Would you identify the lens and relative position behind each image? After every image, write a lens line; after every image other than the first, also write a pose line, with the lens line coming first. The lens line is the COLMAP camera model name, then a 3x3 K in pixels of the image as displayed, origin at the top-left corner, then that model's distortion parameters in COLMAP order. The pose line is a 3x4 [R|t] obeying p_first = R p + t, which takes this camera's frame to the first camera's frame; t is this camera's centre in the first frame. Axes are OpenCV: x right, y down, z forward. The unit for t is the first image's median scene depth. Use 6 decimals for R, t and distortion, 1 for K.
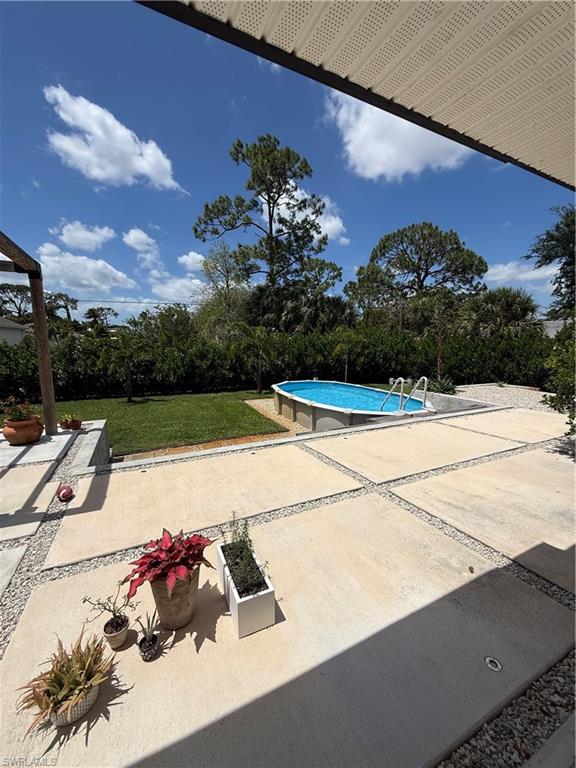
lens RADIAL K [[305.1, 0, 286.0], [0, 305.1, 381.1], [0, 0, 1]] dist [-0.002190, 0.000707]
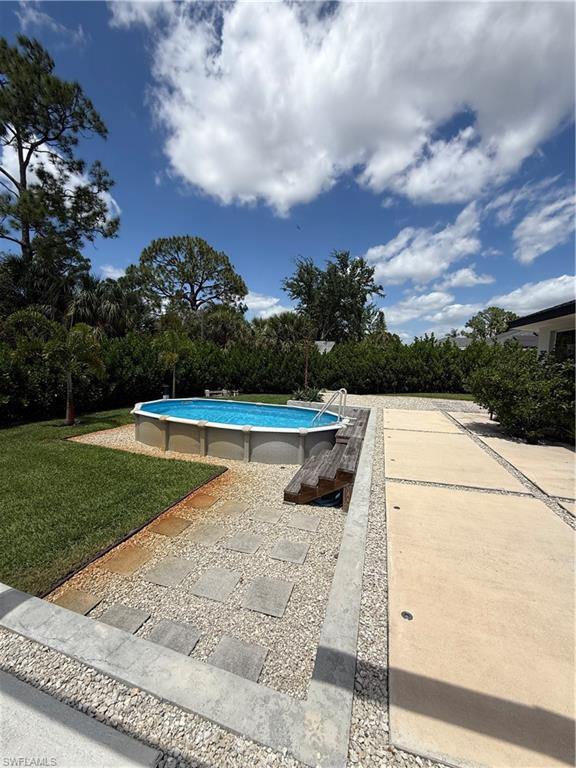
lens RADIAL K [[305.1, 0, 288.5], [0, 305.1, 380.2], [0, 0, 1]] dist [-0.002190, 0.000707]
pose [[0.682932, -0.032615, 0.729753, -0.265048], [0.055873, 0.998408, -0.007666, -0.026574], [-0.728342, 0.046009, 0.683668, 0.217505]]
